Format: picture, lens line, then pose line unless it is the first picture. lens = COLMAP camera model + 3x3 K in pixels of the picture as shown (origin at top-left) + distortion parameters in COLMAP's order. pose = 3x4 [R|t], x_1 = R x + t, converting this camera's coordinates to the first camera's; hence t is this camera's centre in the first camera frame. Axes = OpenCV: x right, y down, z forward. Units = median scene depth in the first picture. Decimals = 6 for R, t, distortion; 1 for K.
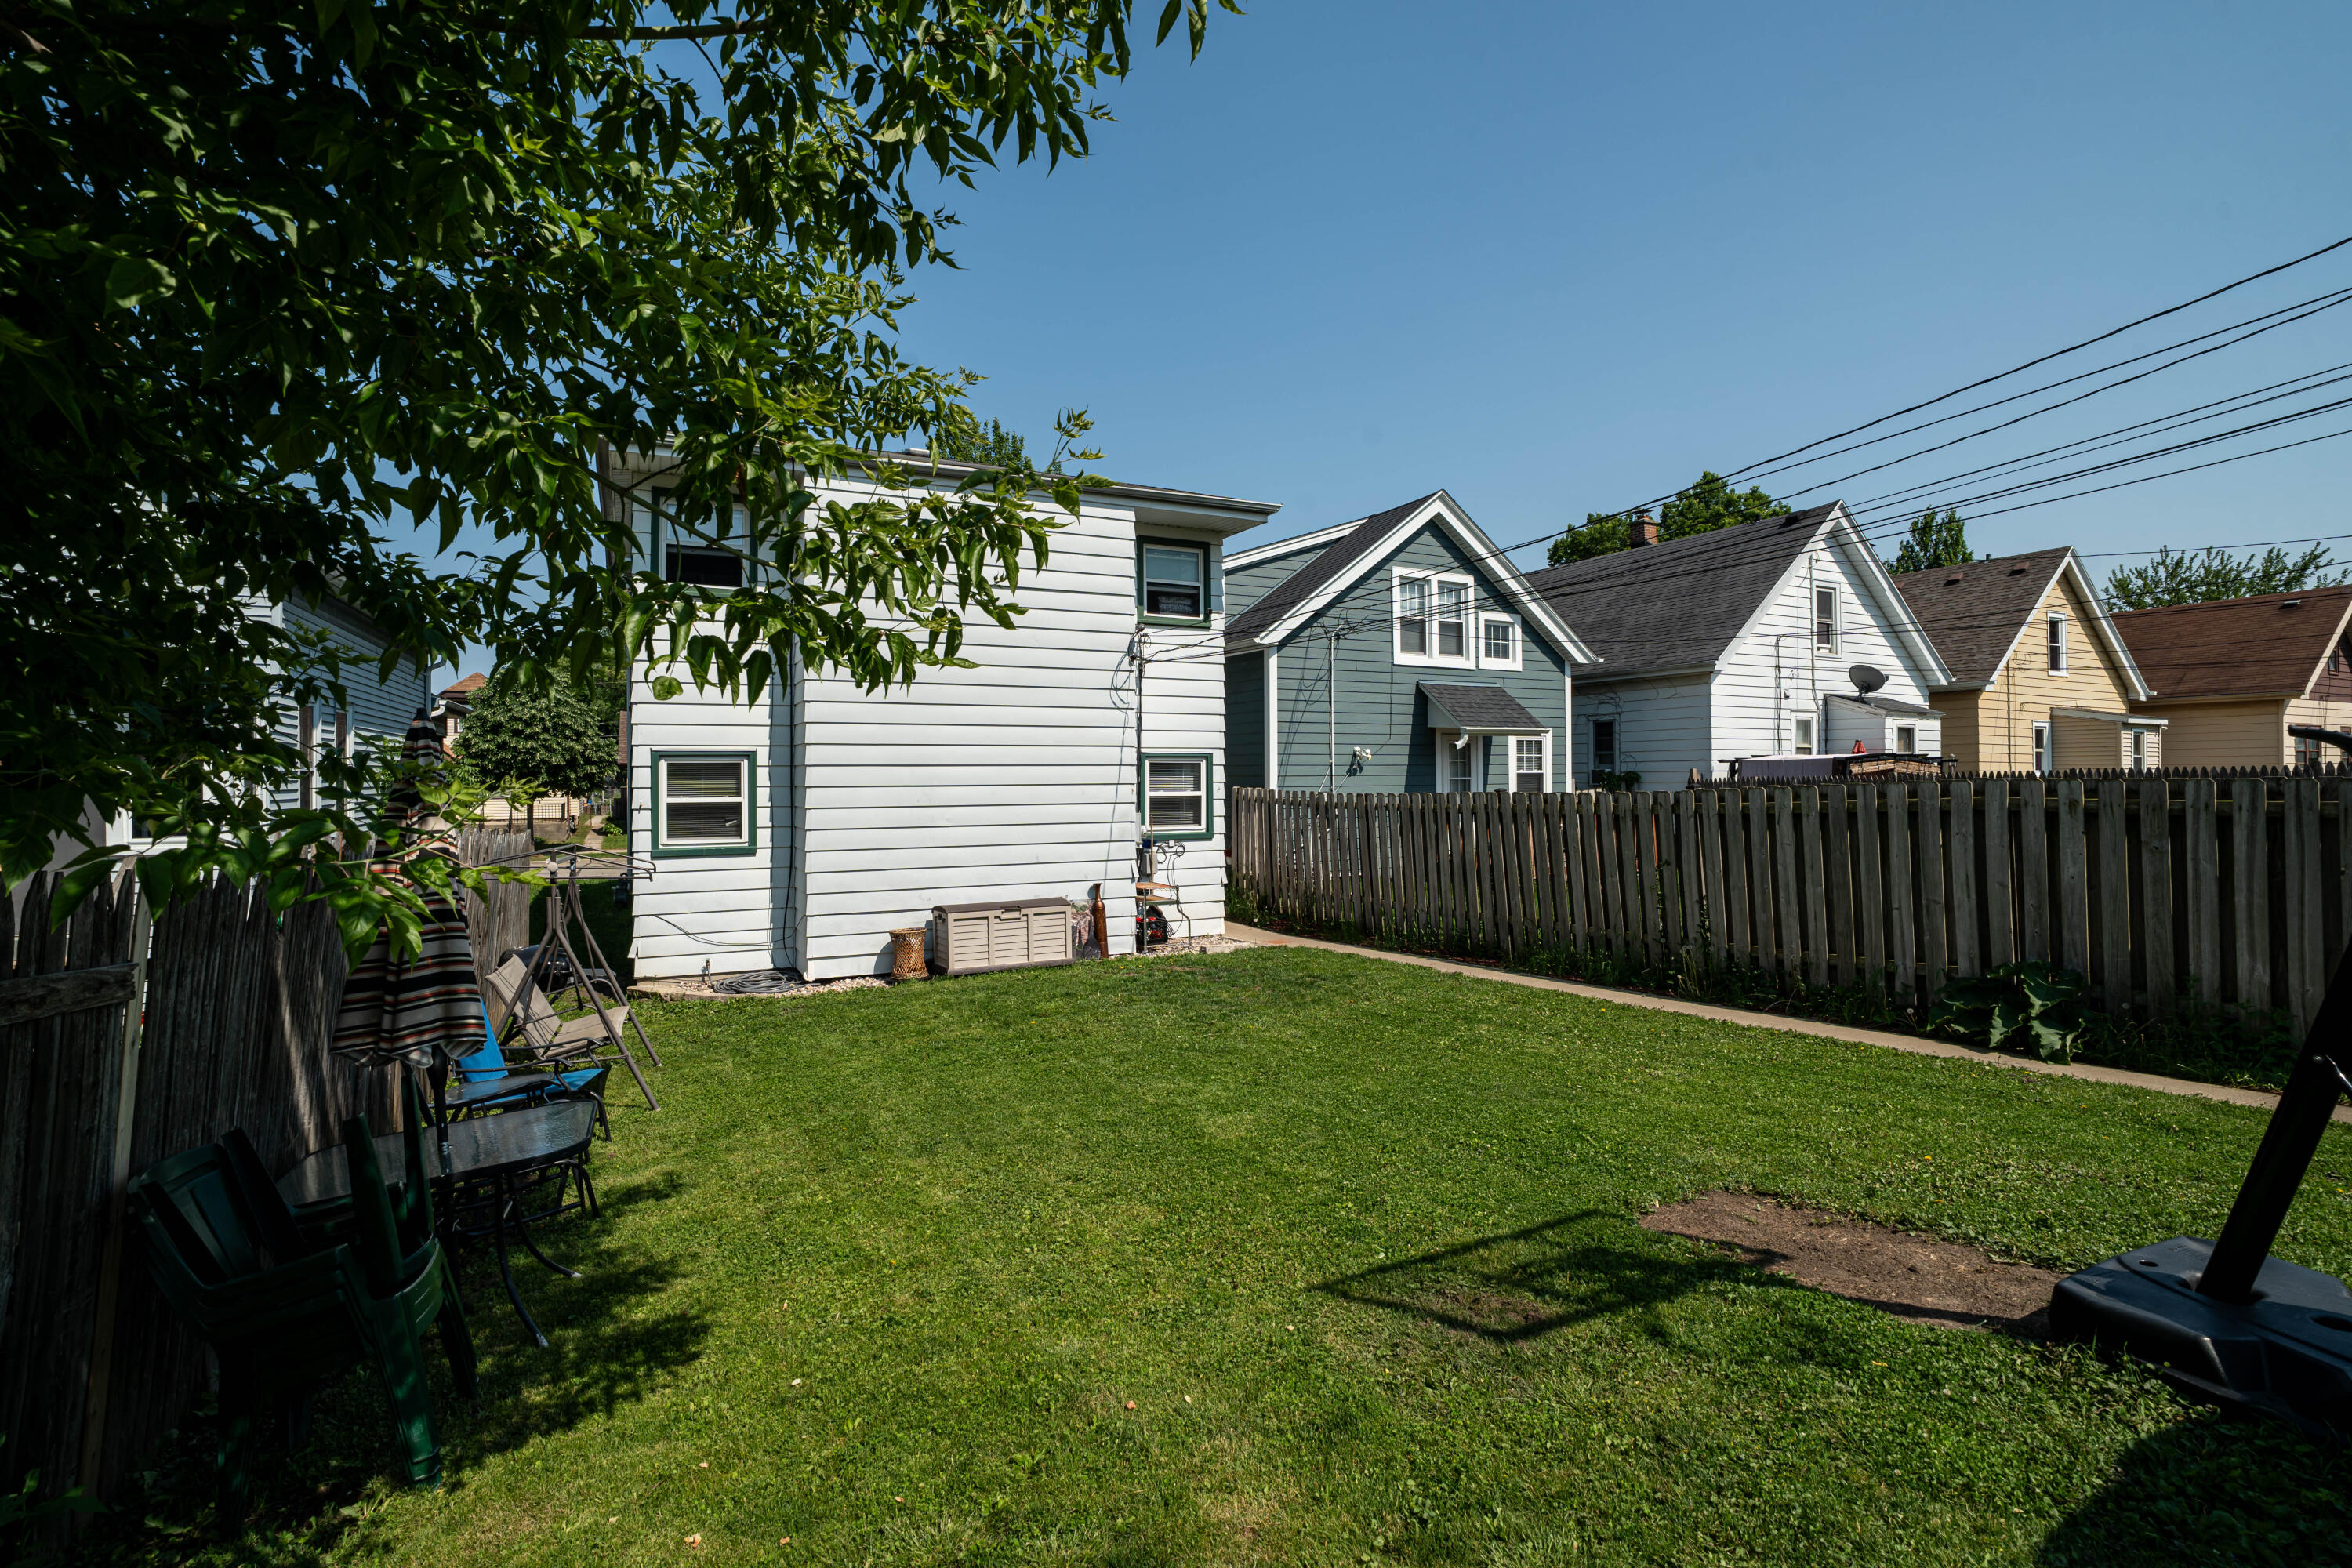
lens RADIAL K [[1087.6, 0, 1152.9], [0, 1087.6, 763.4], [0, 0, 1]] dist [-0.005321, 0.002552]
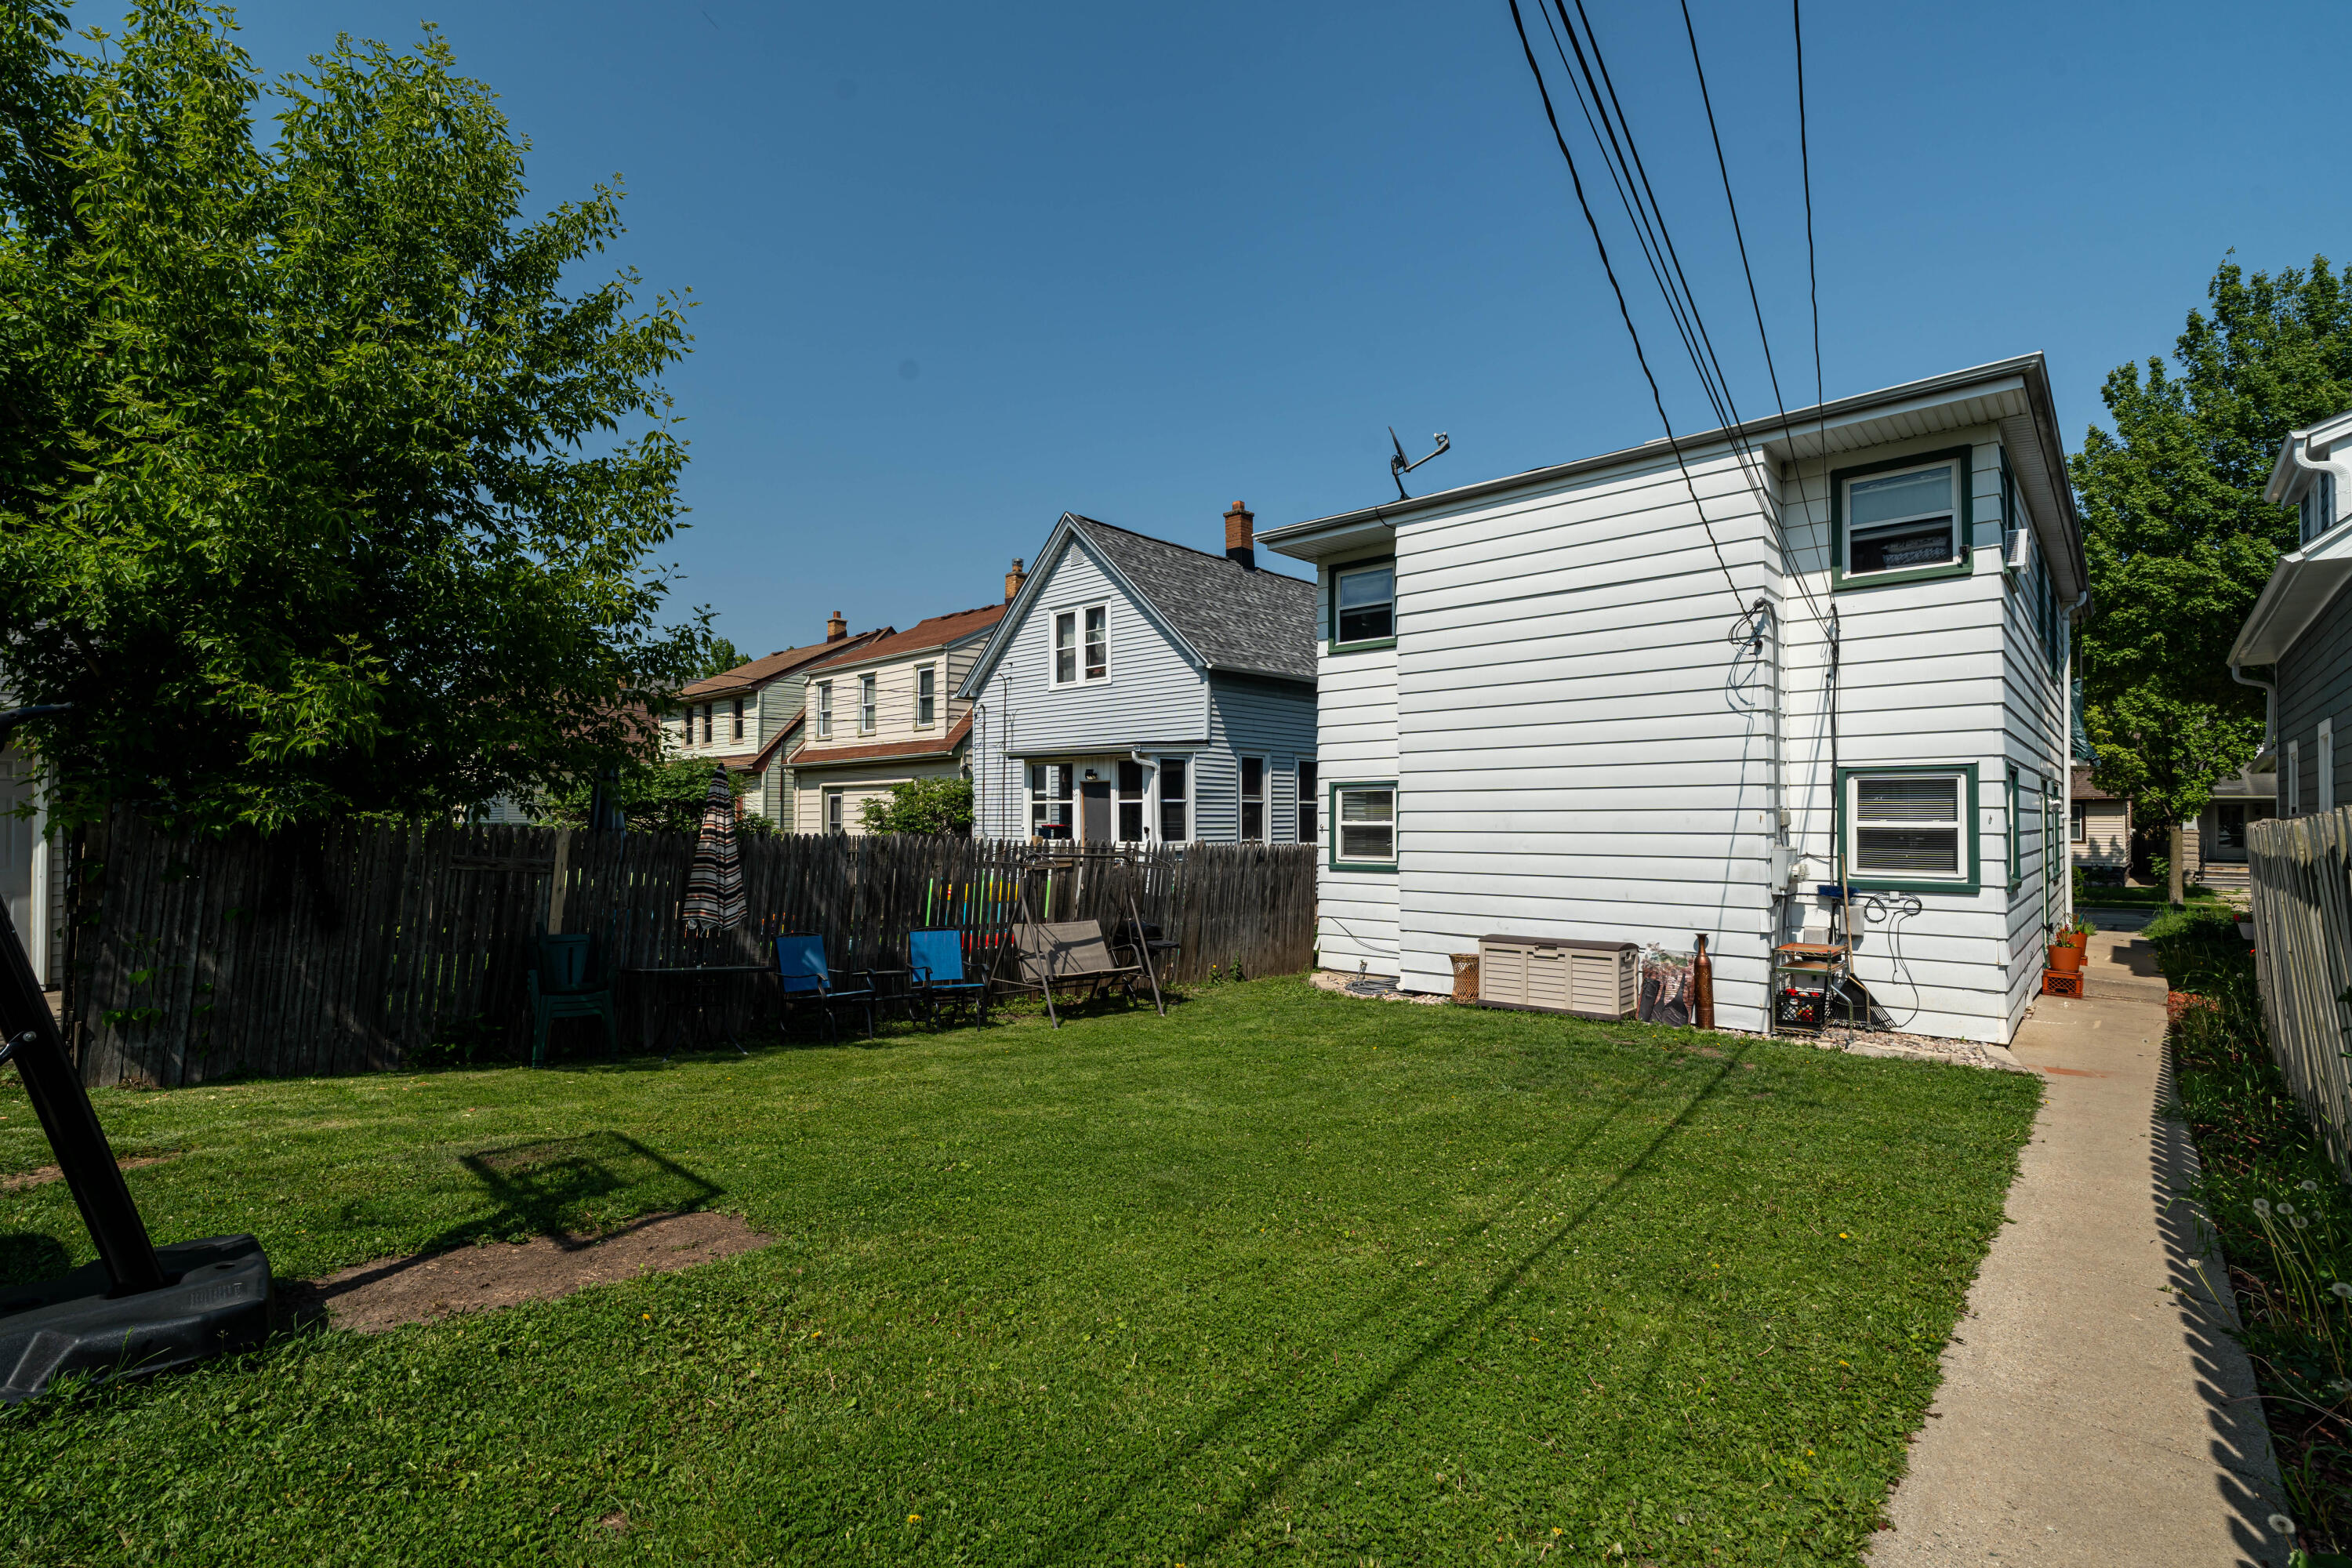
lens RADIAL K [[1087.6, 0, 1183.6], [0, 1087.6, 808.6], [0, 0, 1]] dist [-0.005321, 0.002552]
pose [[0.383778, -0.001465, -0.923424, 0.491806], [0.015581, 0.999867, 0.004889, 0.007509], [0.923294, -0.016265, 0.383750, 0.310923]]
